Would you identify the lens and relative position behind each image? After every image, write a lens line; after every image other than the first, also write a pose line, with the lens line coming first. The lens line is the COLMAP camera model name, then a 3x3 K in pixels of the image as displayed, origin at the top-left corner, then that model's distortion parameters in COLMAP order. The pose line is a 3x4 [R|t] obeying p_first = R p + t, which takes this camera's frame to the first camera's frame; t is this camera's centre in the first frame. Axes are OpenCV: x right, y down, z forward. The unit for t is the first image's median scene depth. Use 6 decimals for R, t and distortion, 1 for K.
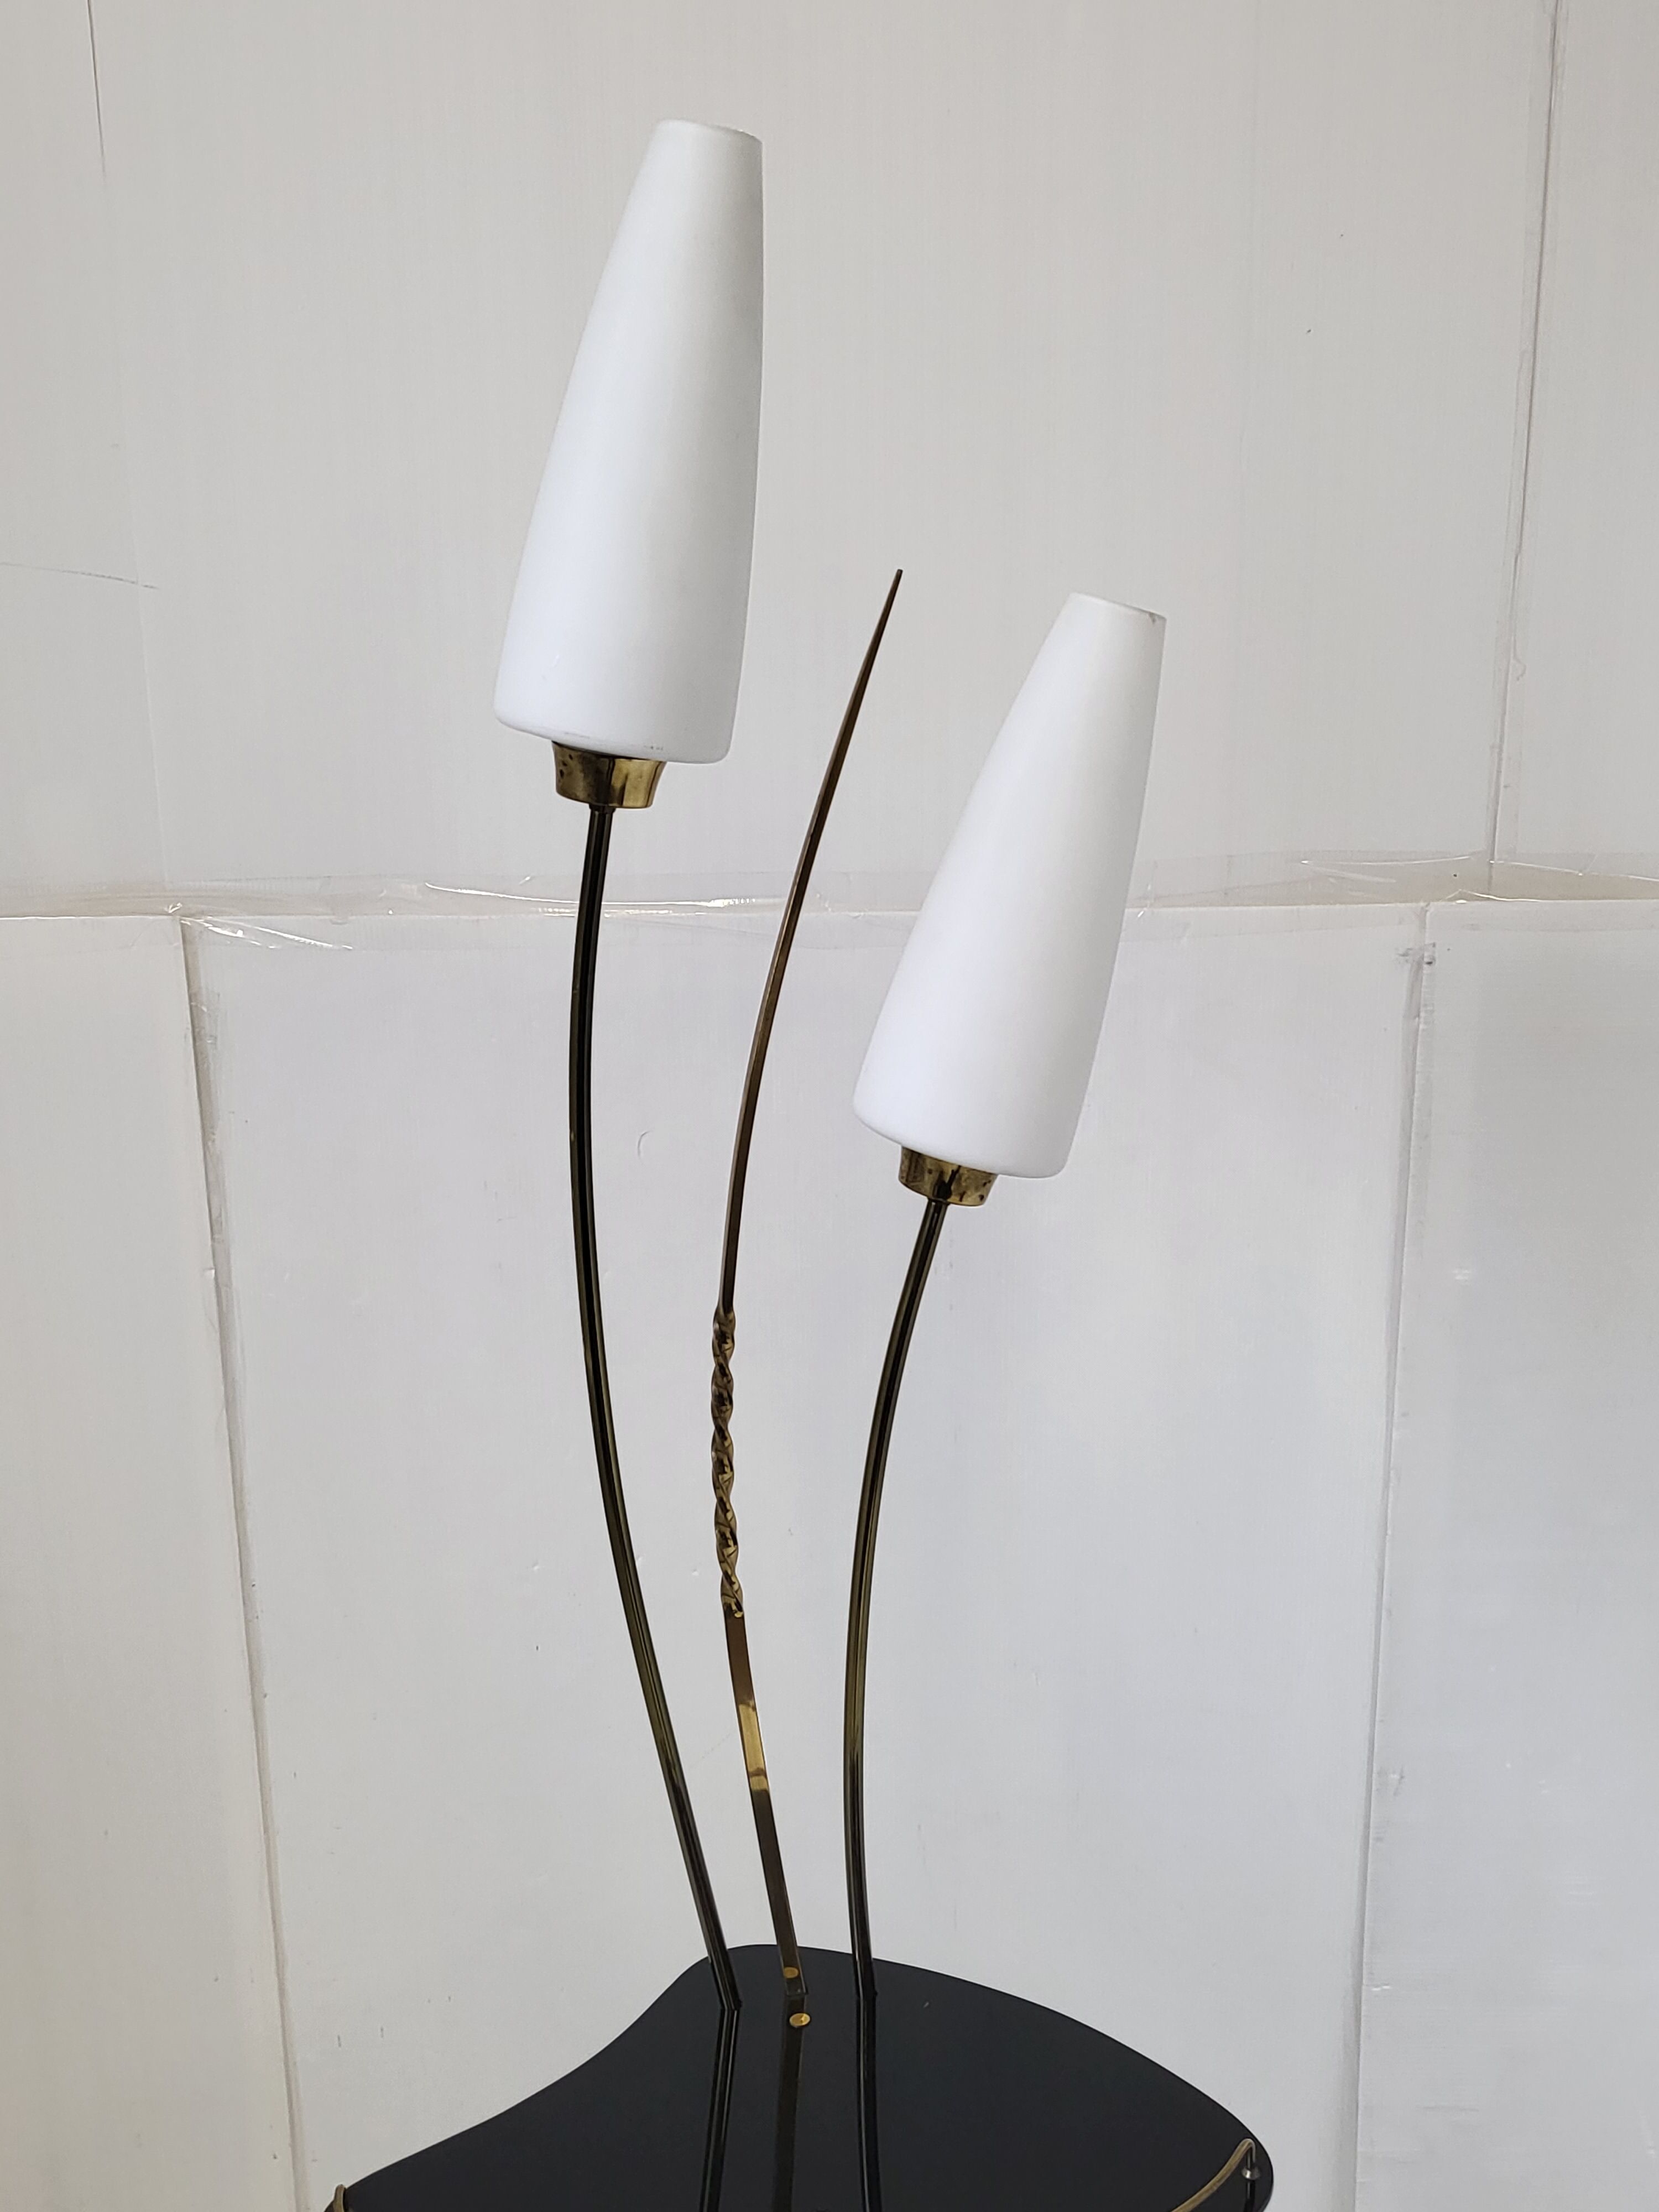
lens RADIAL K [[2249.8, 0, 773.1], [0, 2249.8, 1110.1], [0, 0, 1]] dist [0.001588, -0.222927]
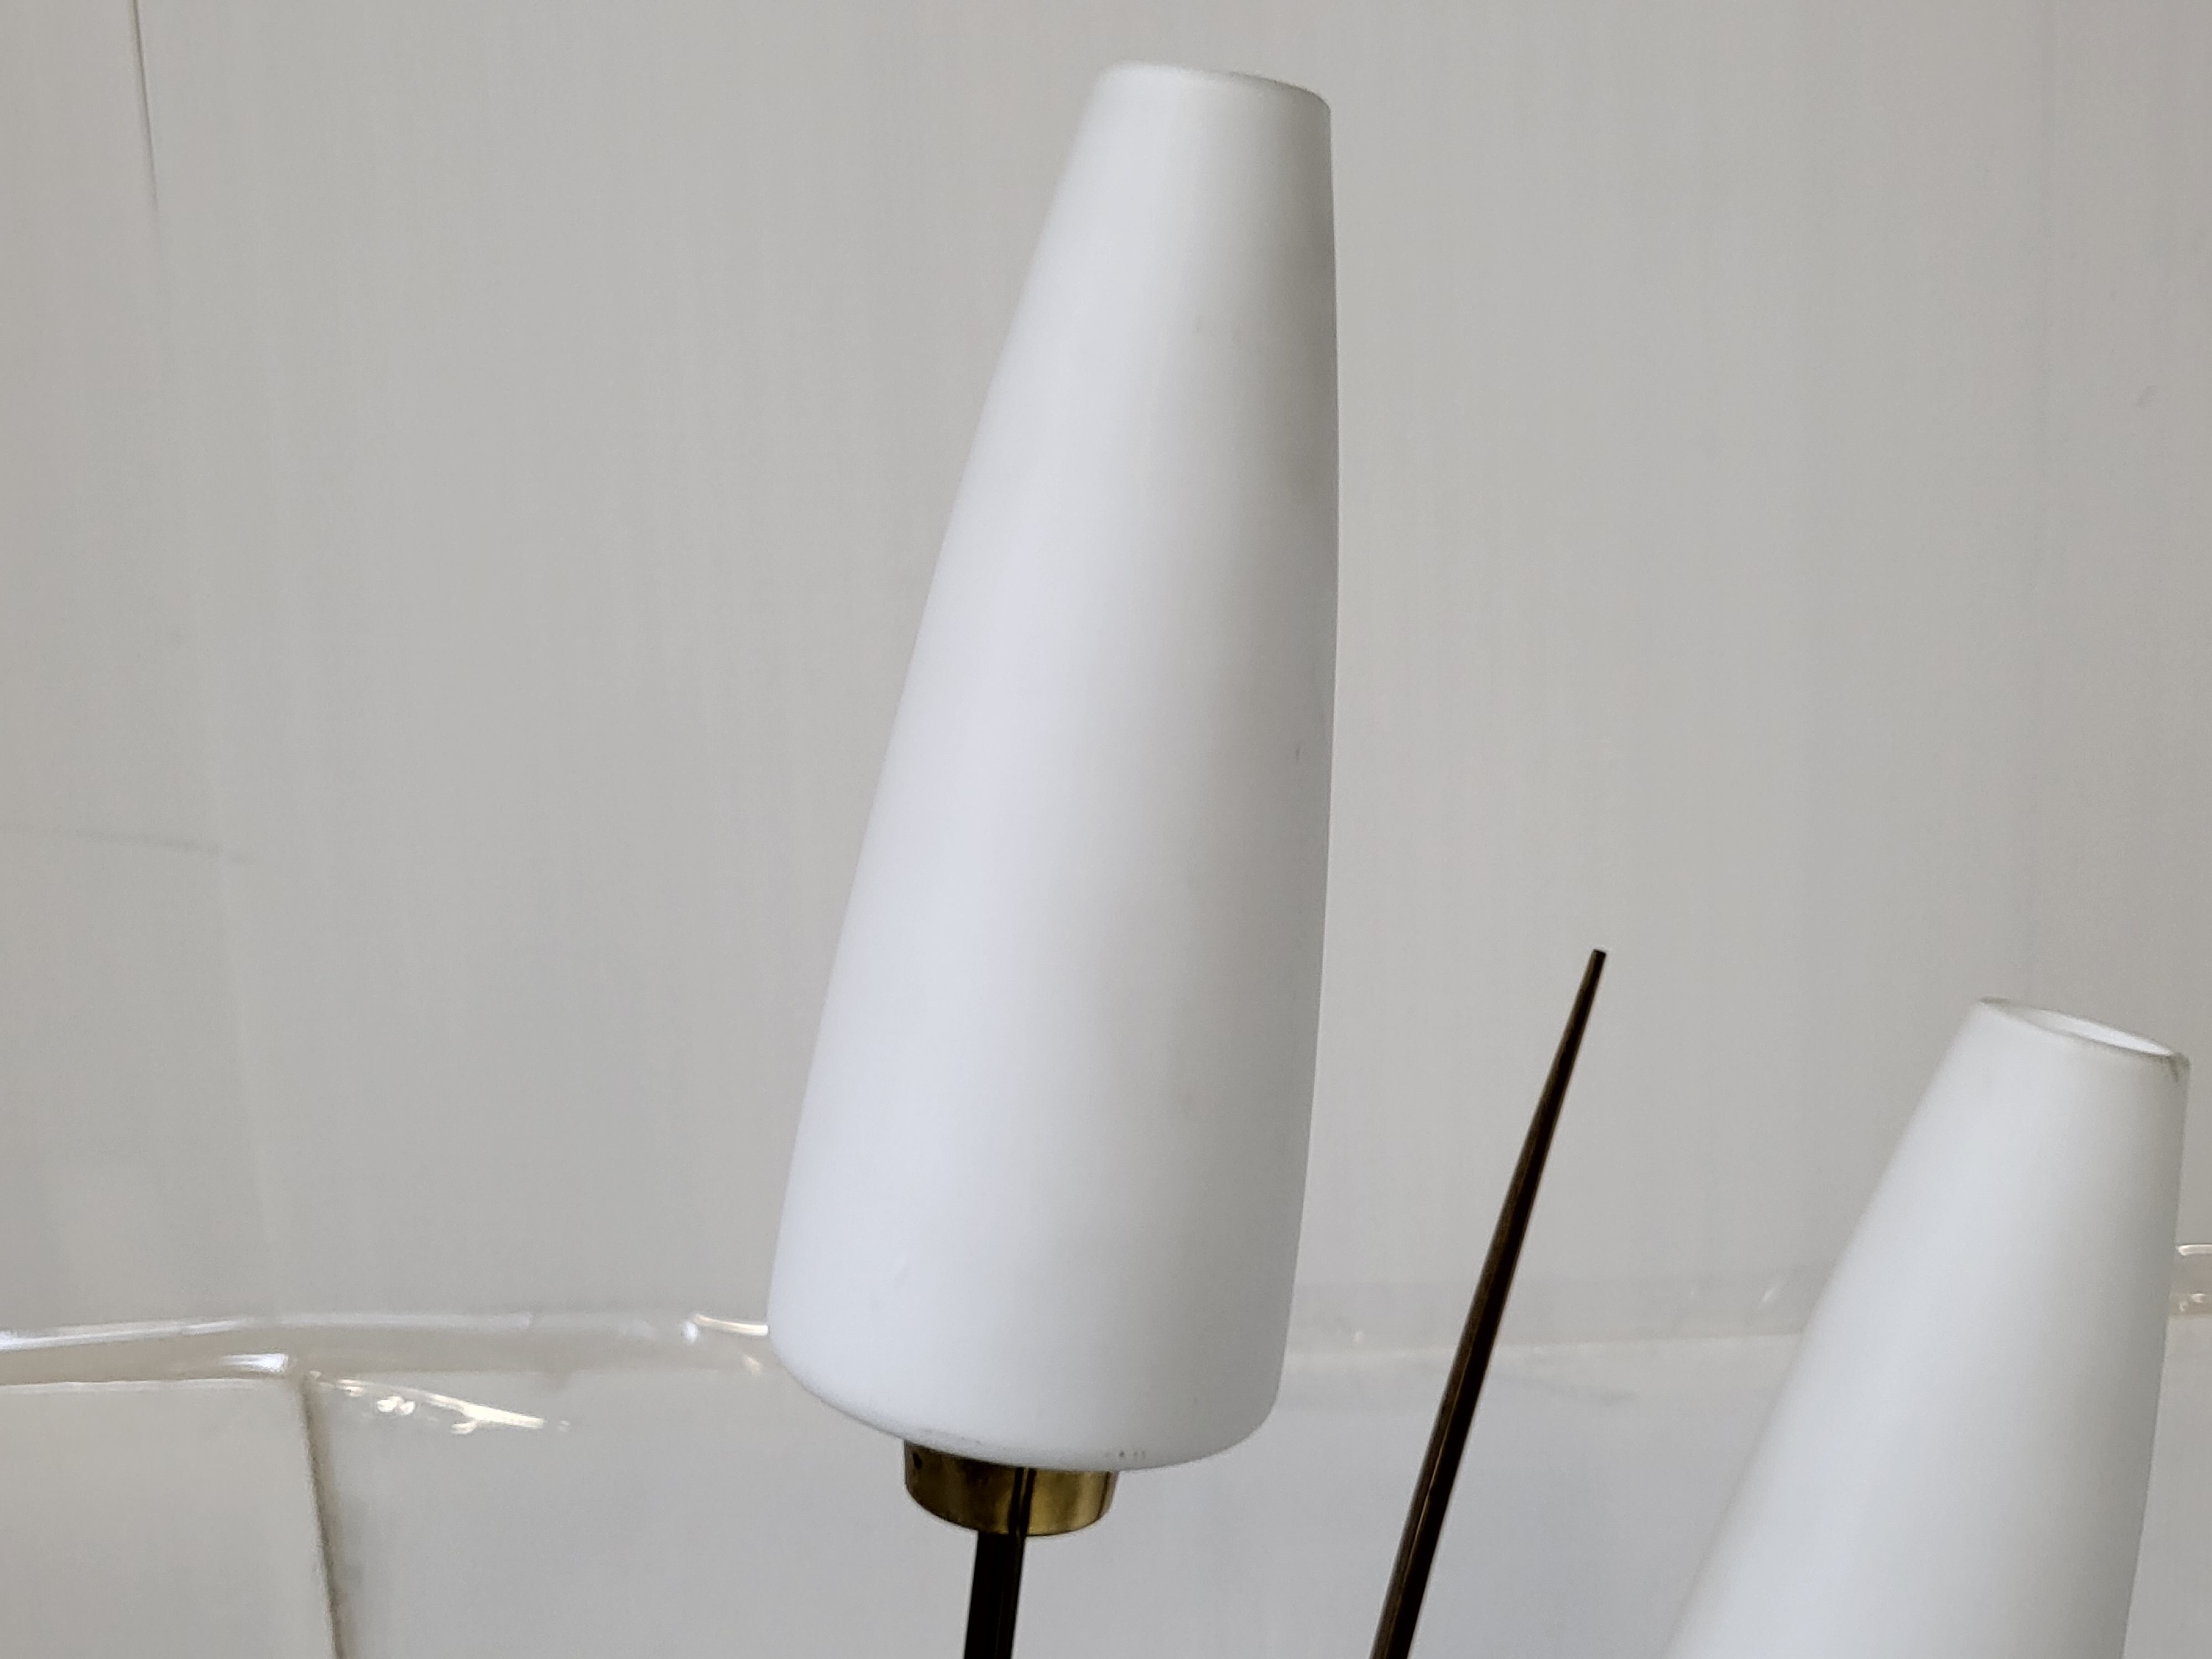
lens RADIAL K [[2249.8, 0, 1055.1], [0, 2249.8, 832.7], [0, 0, 1]] dist [0.001588, -0.222927]
pose [[0.999034, -0.027988, -0.033863, -0.038910], [0.024481, 0.994698, -0.099882, -0.193381], [0.036479, 0.098957, 0.994423, 0.445680]]
